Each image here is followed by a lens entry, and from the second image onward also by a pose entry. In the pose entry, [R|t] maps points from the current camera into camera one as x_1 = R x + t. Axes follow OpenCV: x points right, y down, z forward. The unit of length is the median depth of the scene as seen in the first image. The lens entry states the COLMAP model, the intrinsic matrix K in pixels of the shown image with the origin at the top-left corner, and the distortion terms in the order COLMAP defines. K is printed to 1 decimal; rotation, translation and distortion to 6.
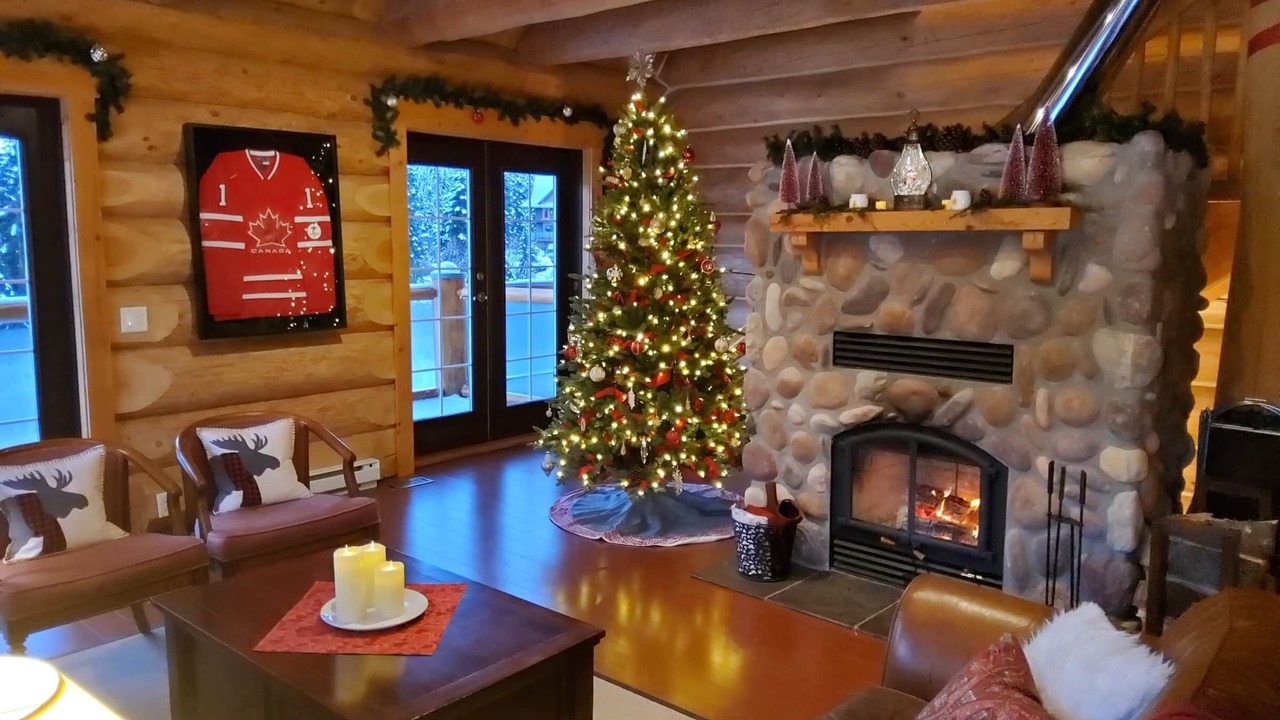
lens RADIAL K [[969.6, 0, 634.5], [0, 969.6, 364.9], [0, 0, 1]] dist [0.117018, -0.181163]
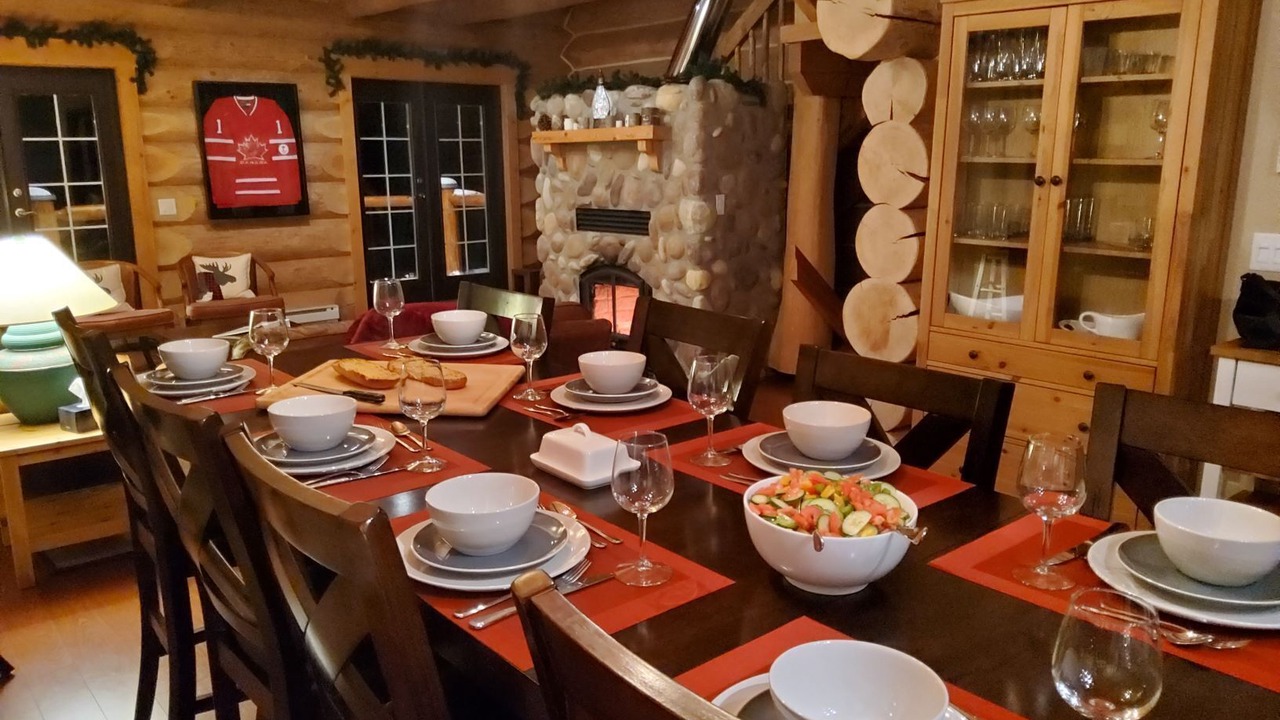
lens RADIAL K [[969.6, 0, 634.5], [0, 969.6, 364.9], [0, 0, 1]] dist [0.117018, -0.181163]
pose [[0.990950, 0.008697, -0.133952, 0.451793], [0.001627, 0.997048, 0.076766, 0.086468], [0.134225, -0.076289, 0.988010, -0.489867]]
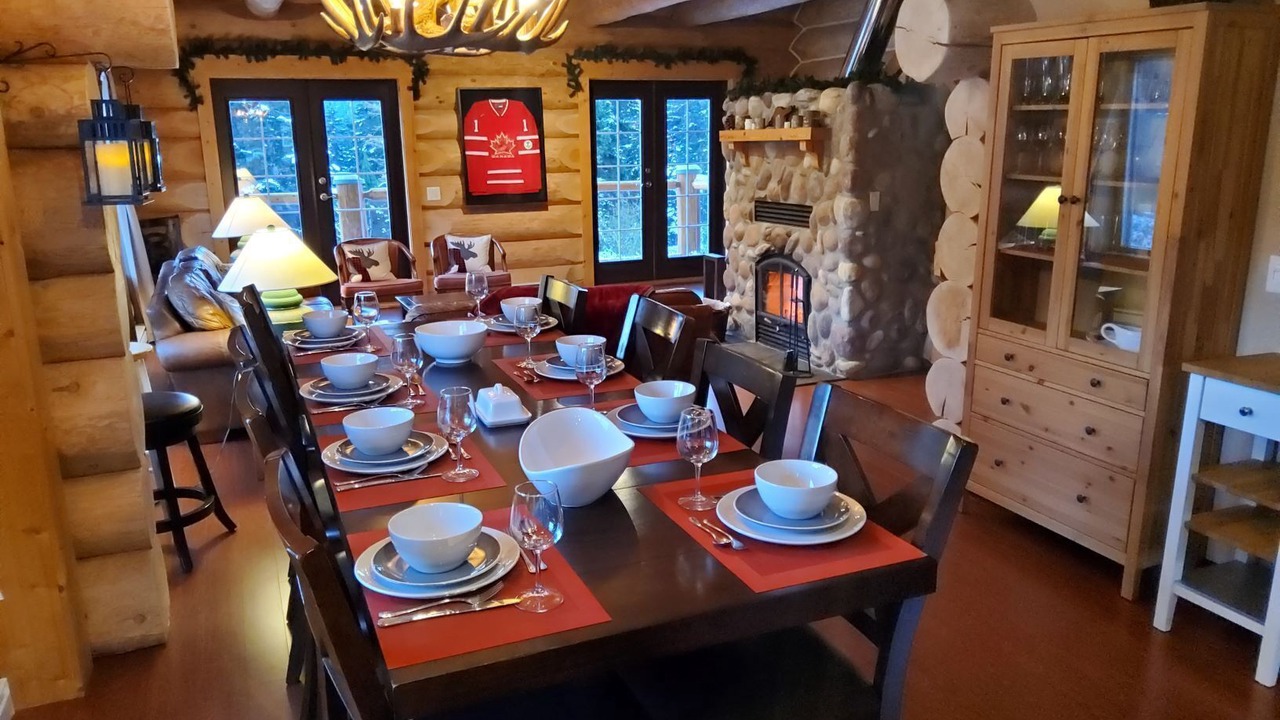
lens RADIAL K [[969.6, 0, 634.5], [0, 969.6, 364.9], [0, 0, 1]] dist [0.117018, -0.181163]
pose [[0.904775, 0.076557, -0.418953, 0.664472], [-0.034297, 0.993613, 0.107499, 0.067005], [0.424507, -0.082893, 0.901622, -0.575787]]
